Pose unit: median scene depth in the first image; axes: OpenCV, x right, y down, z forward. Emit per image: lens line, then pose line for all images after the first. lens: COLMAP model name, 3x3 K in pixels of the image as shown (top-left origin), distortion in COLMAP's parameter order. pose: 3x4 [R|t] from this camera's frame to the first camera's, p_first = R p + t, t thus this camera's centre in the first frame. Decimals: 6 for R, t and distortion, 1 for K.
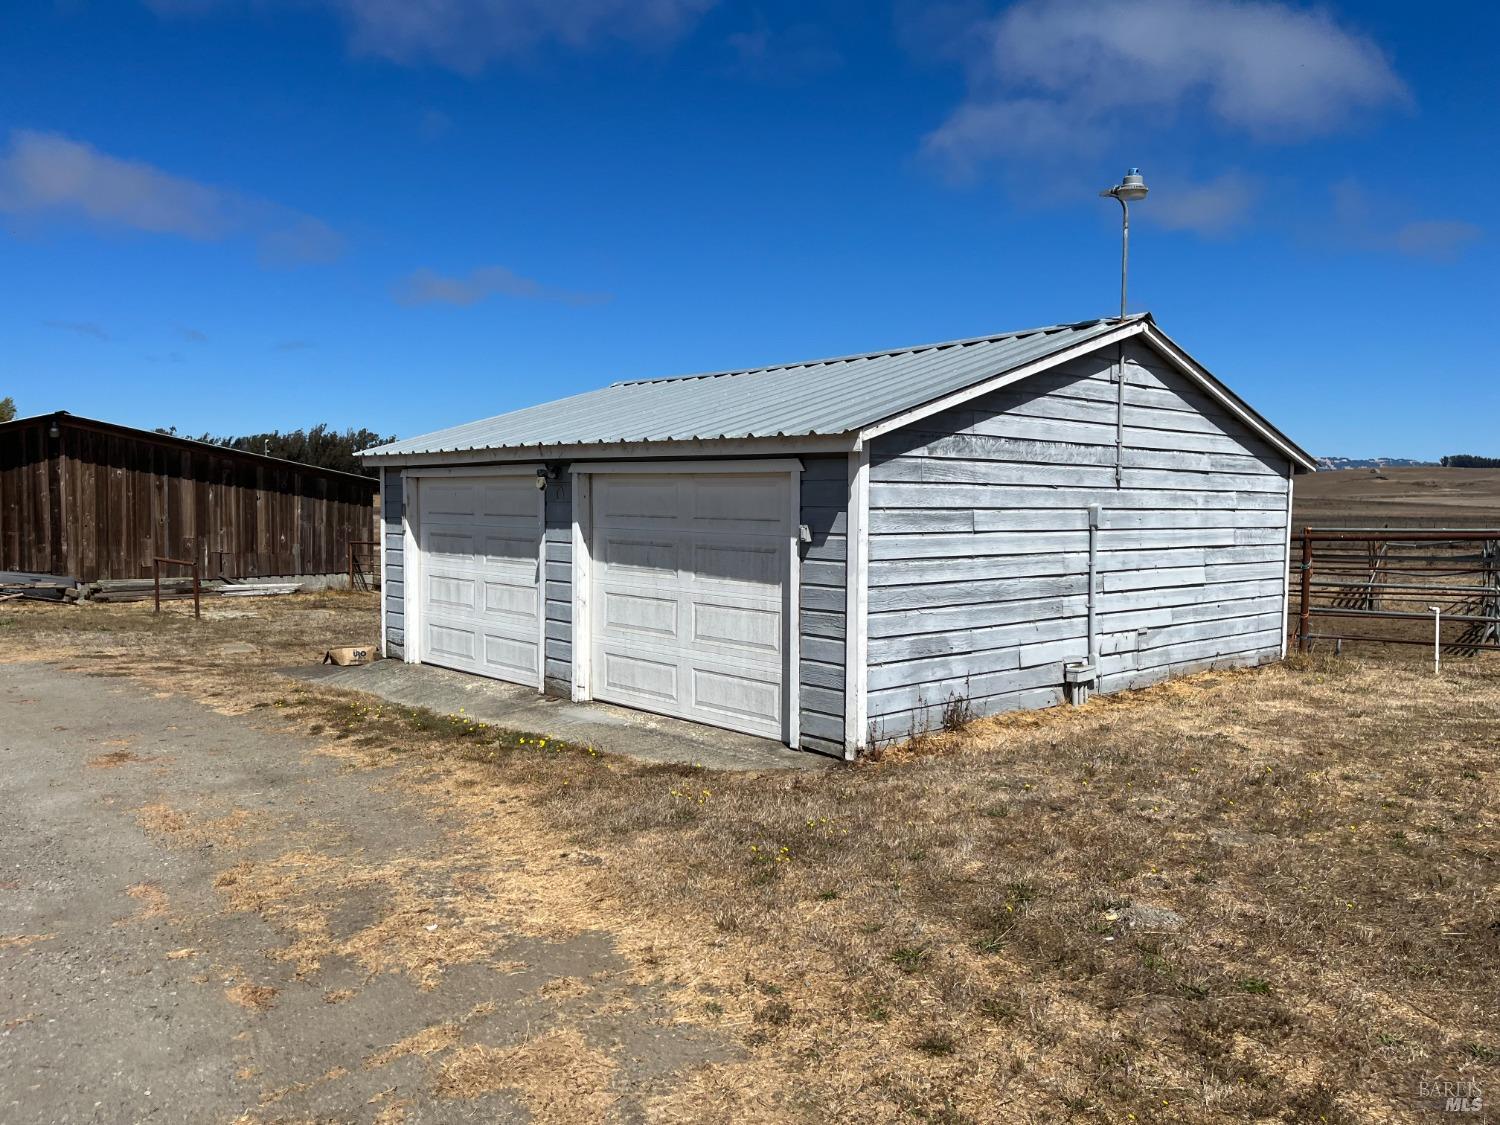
lens RADIAL K [[1150.1, 0, 750.0], [0, 1150.1, 562.5], [0, 0, 1]] dist [0.037311, -0.000352]
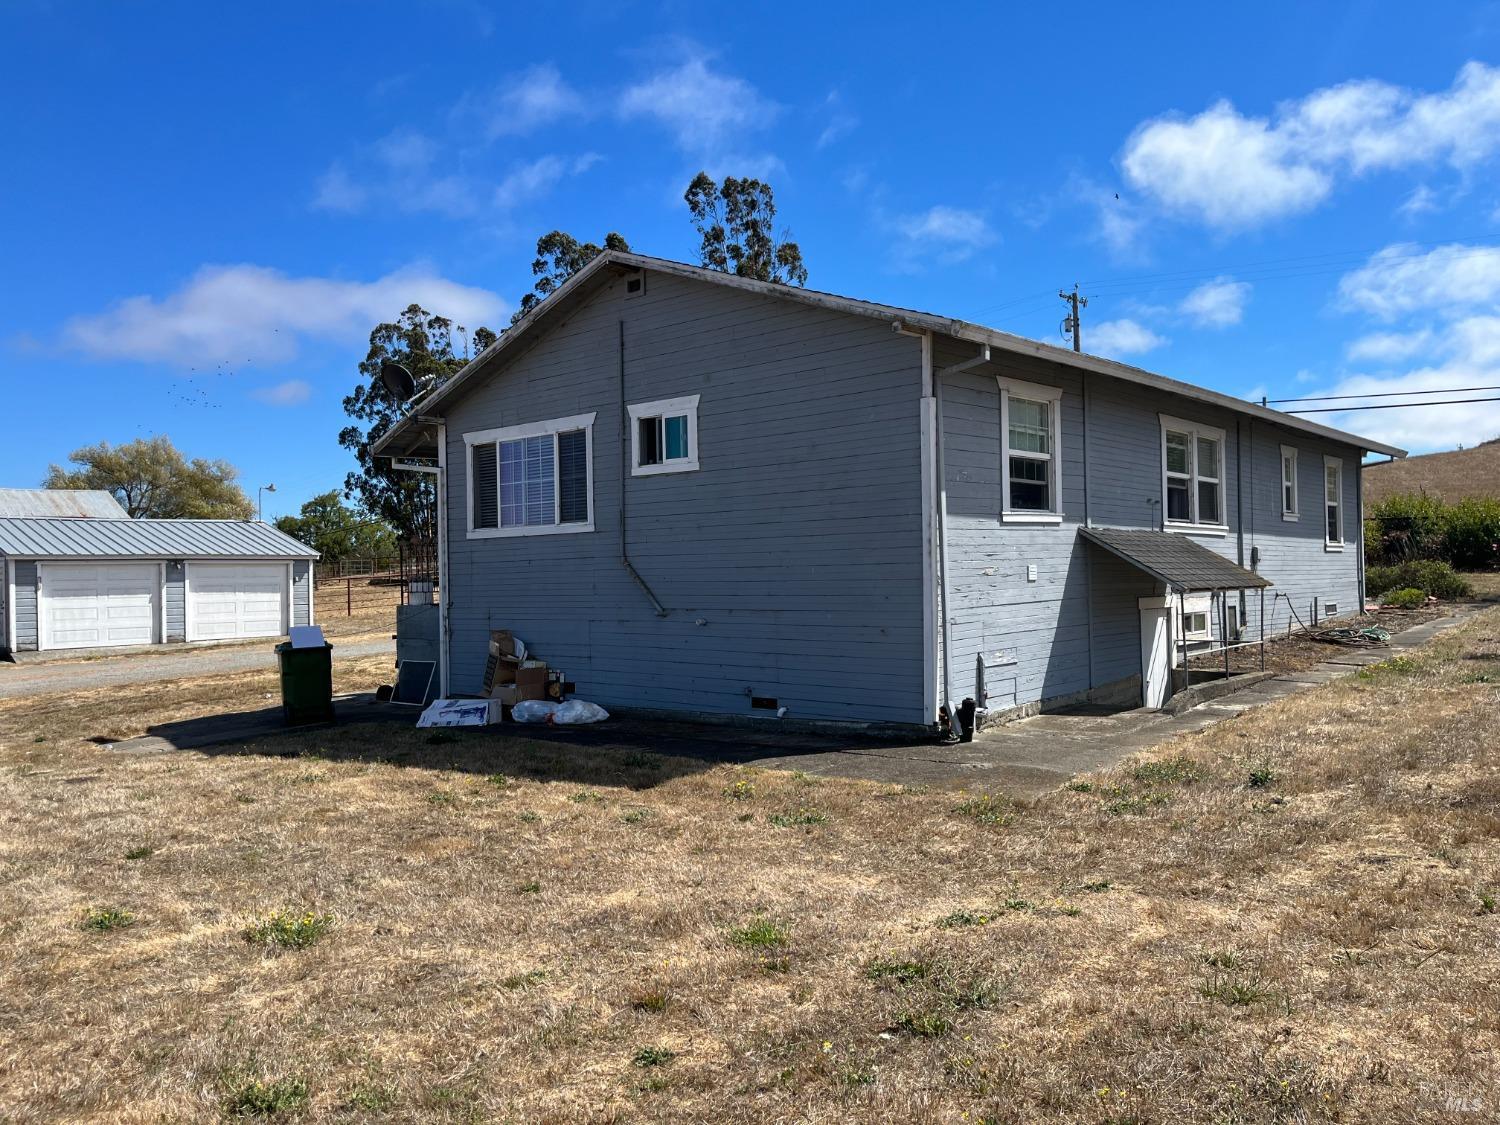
lens RADIAL K [[1150.1, 0, 750.0], [0, 1150.1, 562.5], [0, 0, 1]] dist [0.037311, -0.000352]
pose [[-0.108711, 0.006116, 0.994055, -2.888484], [0.074040, 0.997253, 0.001961, 0.019111], [-0.991312, 0.073813, -0.108866, -0.083551]]
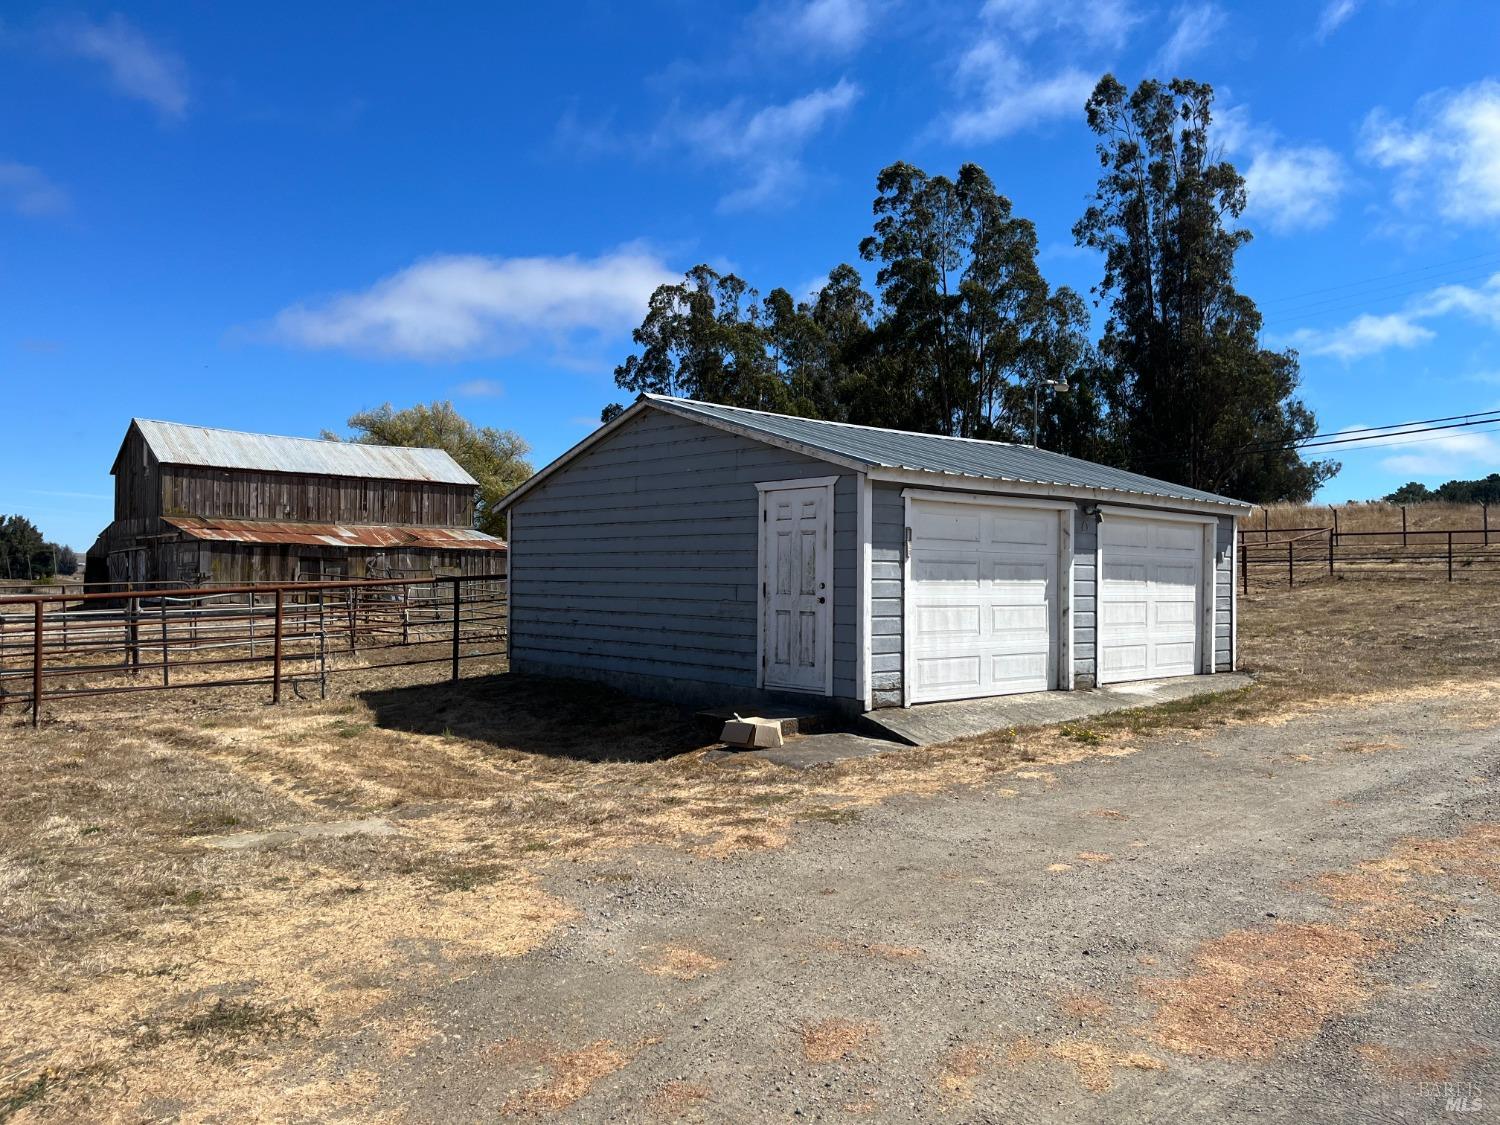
lens RADIAL K [[1147.0, 0, 780.7], [0, 1147.0, 565.0], [0, 0, 1]] dist [0.097329, -0.000127]
pose [[-0.004840, 0.004518, 0.999978, -1.314355], [0.044158, 0.999015, -0.004300, -0.024509], [-0.999013, 0.044136, -0.005035, 1.228434]]
